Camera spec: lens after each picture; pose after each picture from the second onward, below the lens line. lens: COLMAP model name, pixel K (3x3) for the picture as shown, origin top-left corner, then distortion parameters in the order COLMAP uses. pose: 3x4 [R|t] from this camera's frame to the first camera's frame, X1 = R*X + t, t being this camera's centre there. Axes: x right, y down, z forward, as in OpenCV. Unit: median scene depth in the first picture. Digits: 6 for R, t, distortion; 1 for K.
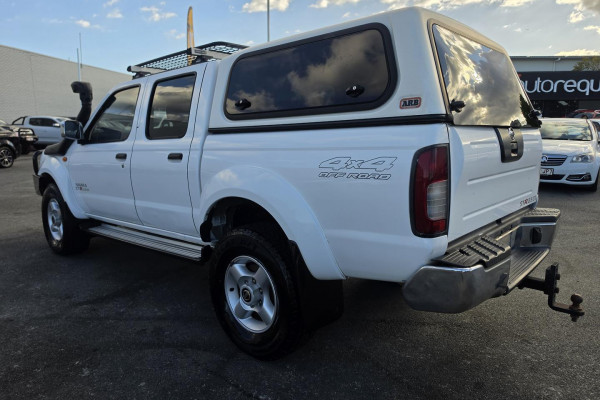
lens RADIAL K [[419.5, 0, 296.0], [0, 419.5, 199.7], [0, 0, 1]] dist [0.069900, -0.090553]
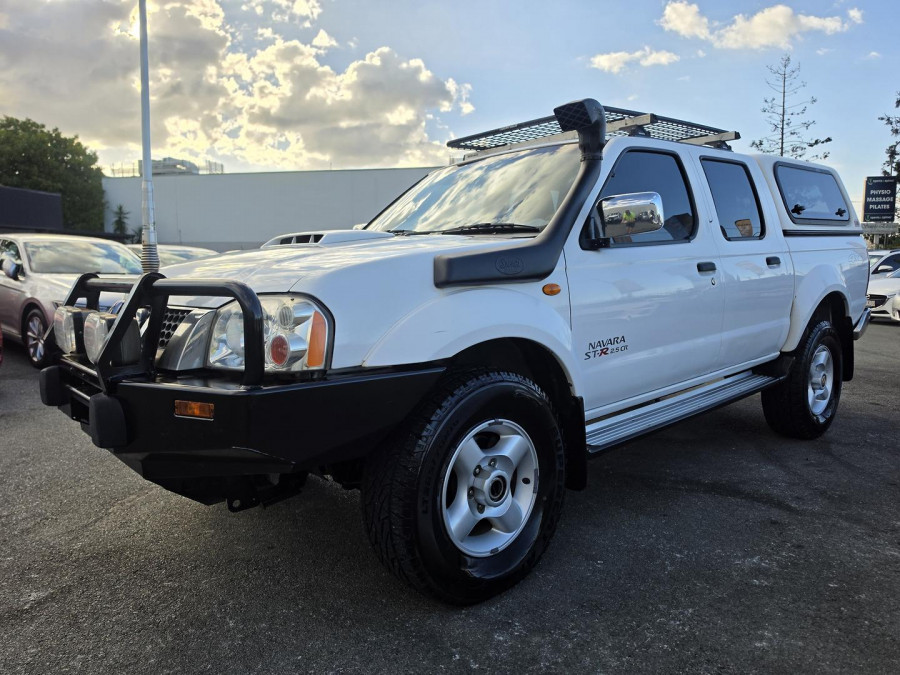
lens RADIAL K [[636.2, 0, 423.4], [0, 636.2, 327.7], [0, 0, 1]] dist [-0.001076, -0.001559]
pose [[0.120259, -0.080445, 0.989478, -1.631165], [0.175024, 0.982817, 0.058632, -0.168193], [-0.977192, 0.166131, 0.132272, 1.529599]]
